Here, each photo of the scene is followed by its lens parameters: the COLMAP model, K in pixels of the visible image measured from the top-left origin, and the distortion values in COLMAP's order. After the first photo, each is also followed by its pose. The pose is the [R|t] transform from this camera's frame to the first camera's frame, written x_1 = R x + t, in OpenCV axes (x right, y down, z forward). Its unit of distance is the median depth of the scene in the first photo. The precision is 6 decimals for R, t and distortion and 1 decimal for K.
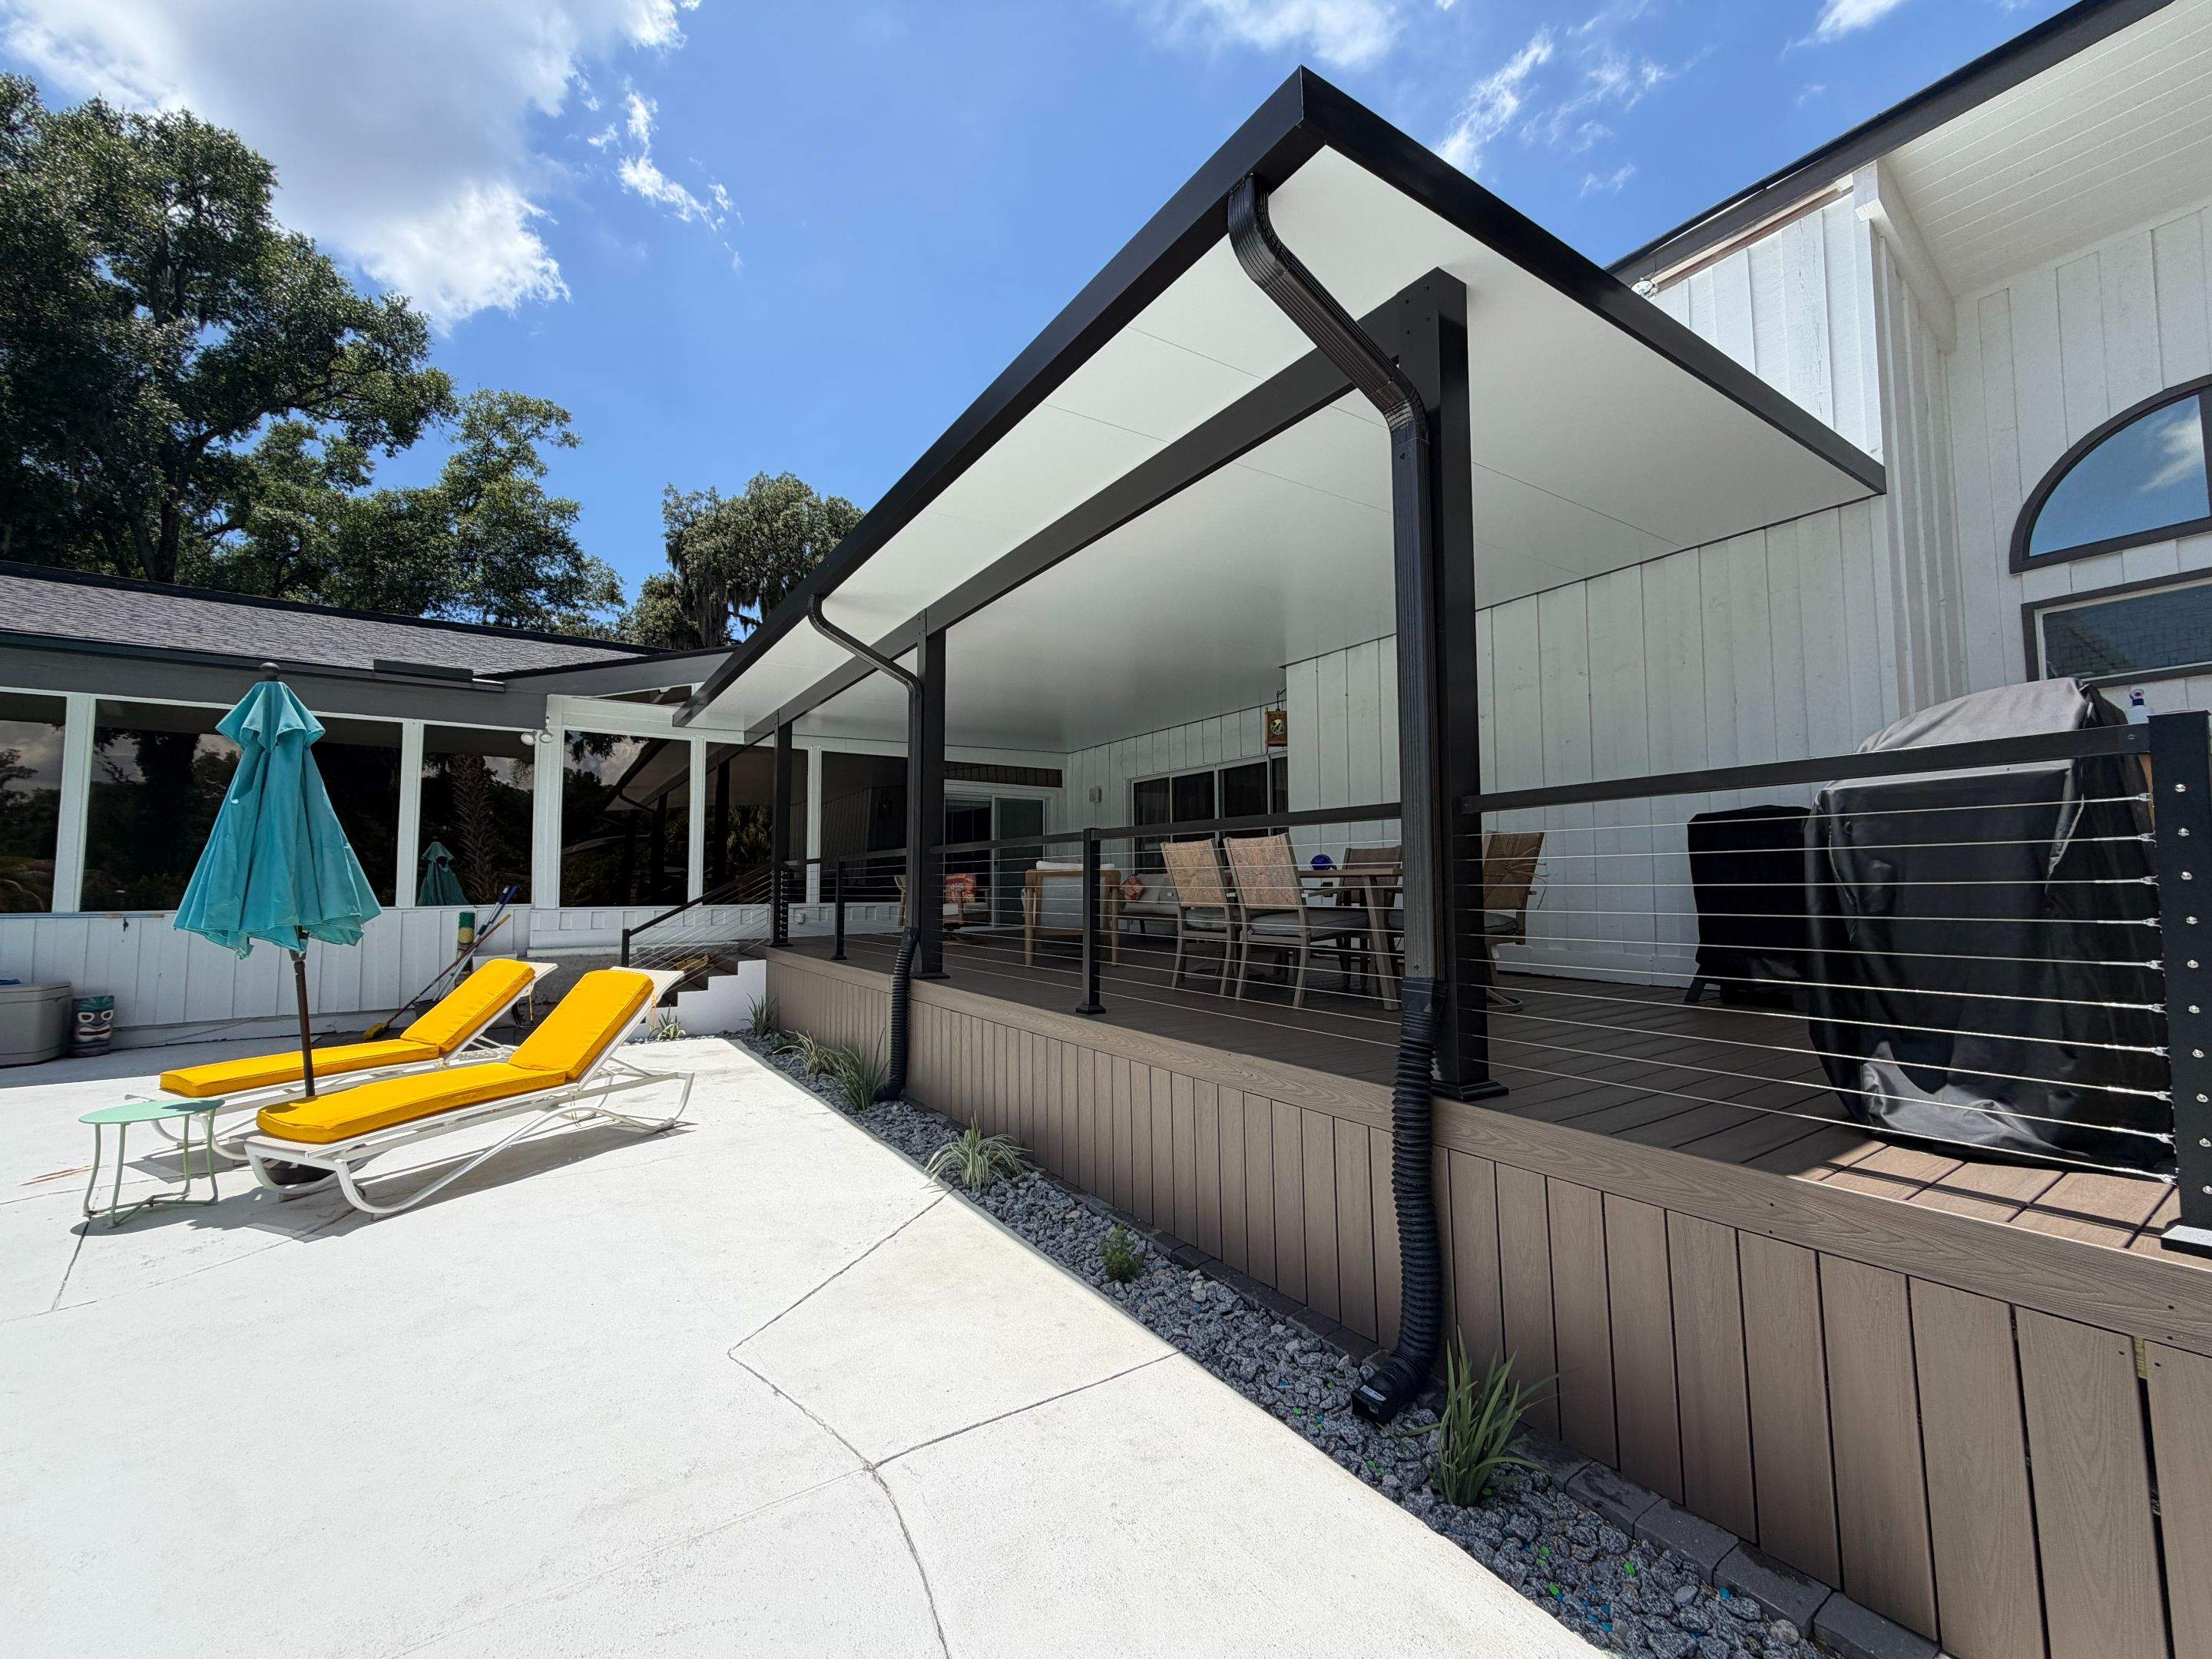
lens RADIAL K [[883.1, 0, 1114.2], [0, 883.1, 836.1], [0, 0, 1]] dist [-0.000972, -0.000593]
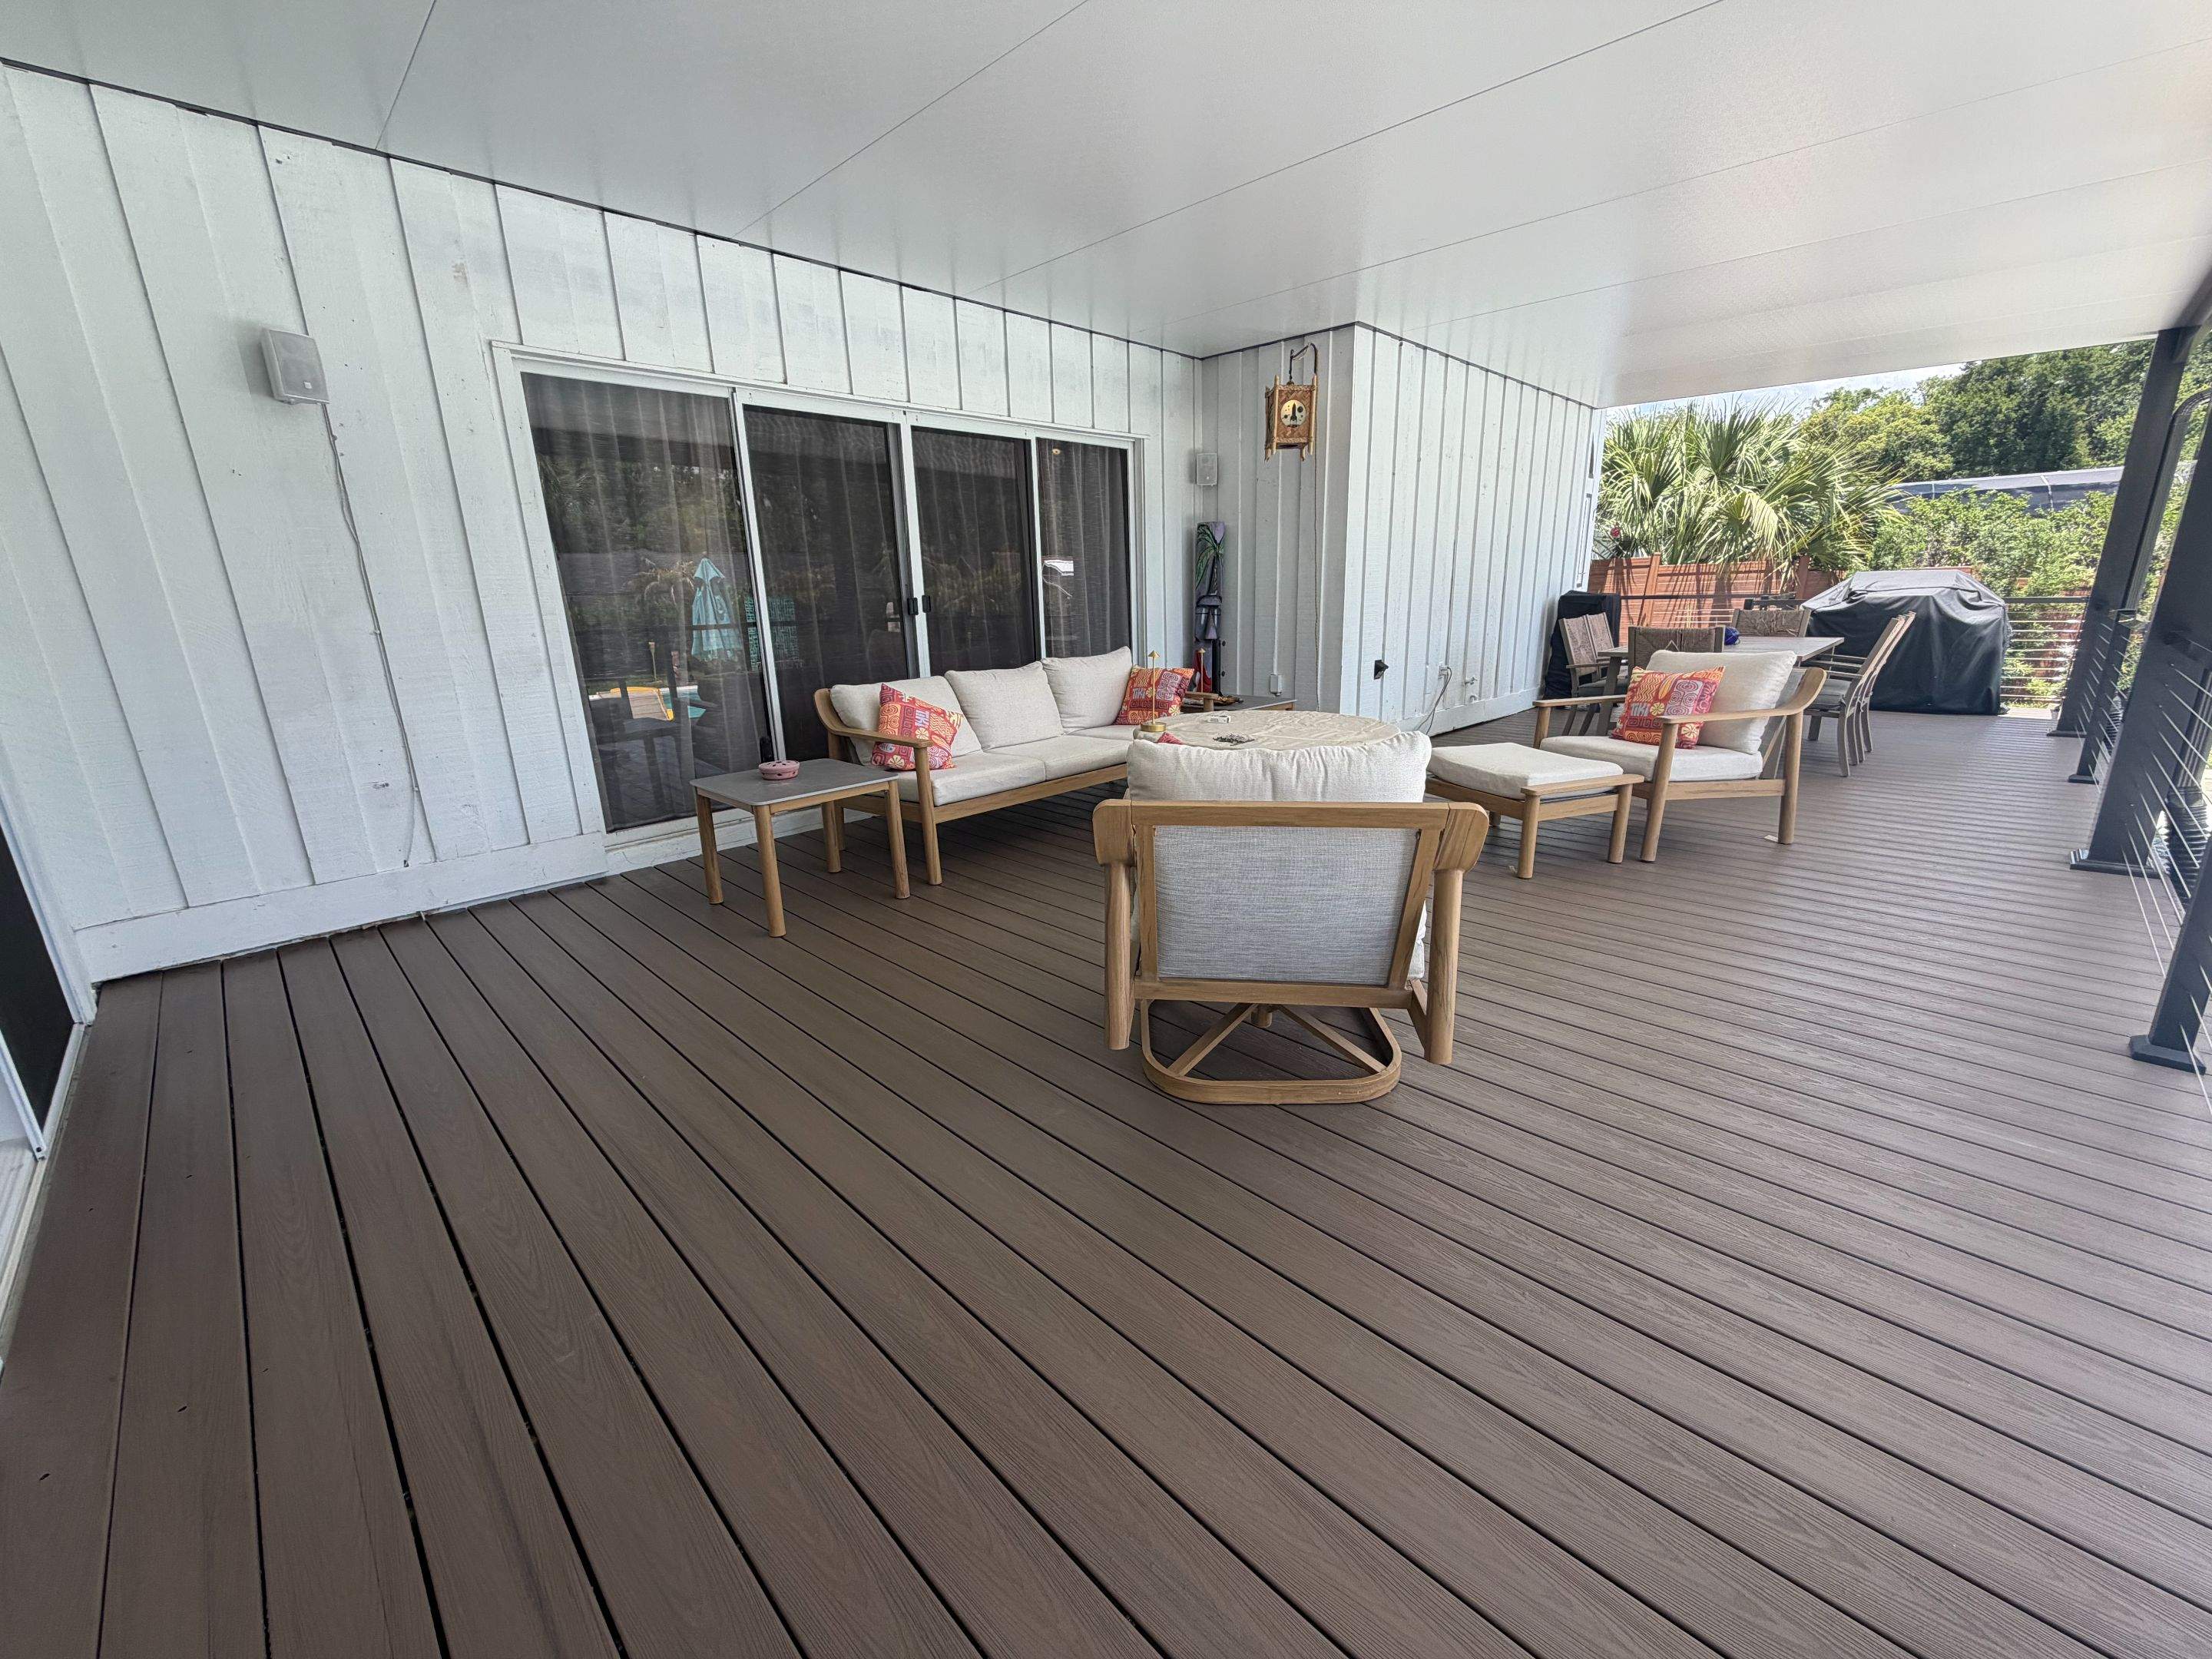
lens RADIAL K [[877.4, 0, 1099.1], [0, 877.4, 831.7], [0, 0, 1]] dist [-0.001175, -0.000102]
pose [[-0.186208, -0.248493, 0.950567, -0.405881], [-0.025772, 0.968391, 0.248104, 0.010243], [-0.982172, 0.021701, -0.186726, 1.126796]]
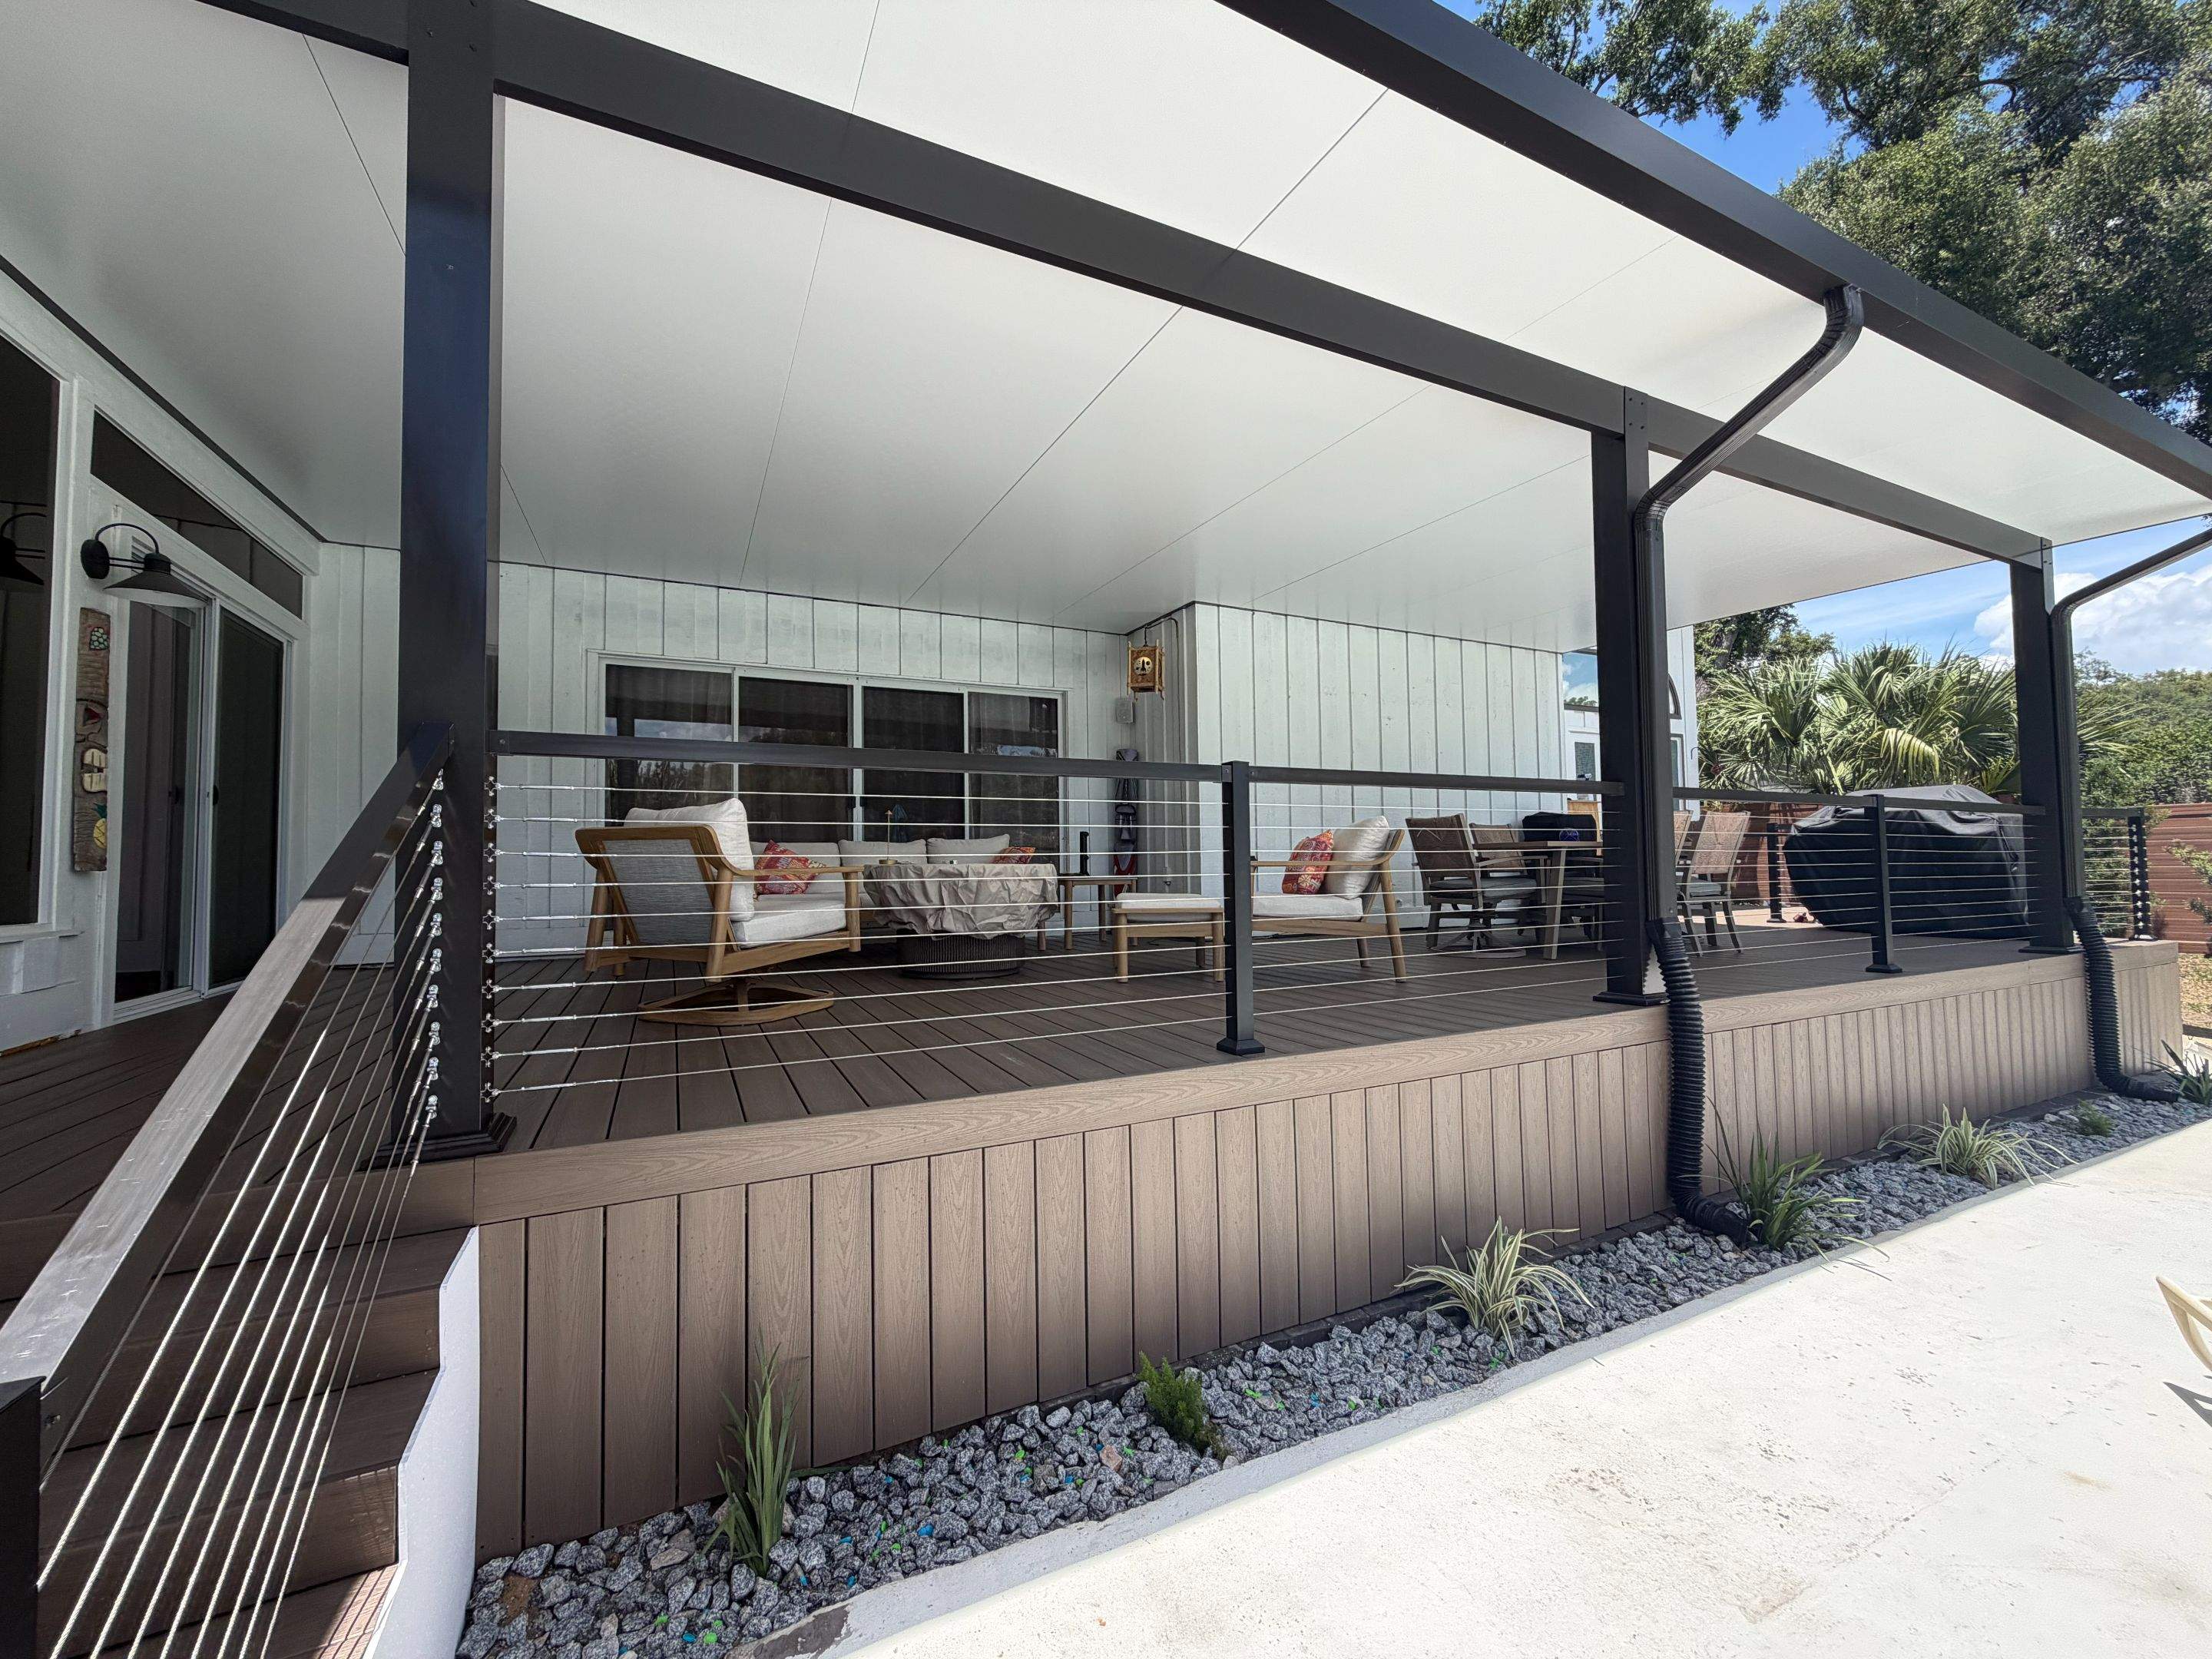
lens RADIAL K [[877.4, 0, 1099.1], [0, 877.4, 831.7], [0, 0, 1]] dist [-0.001175, -0.000102]
pose [[0.145618, 0.042074, 0.988446, -0.557178], [-0.044322, 0.998370, -0.035967, 0.054148], [-0.988348, -0.038572, 0.147246, 0.825326]]
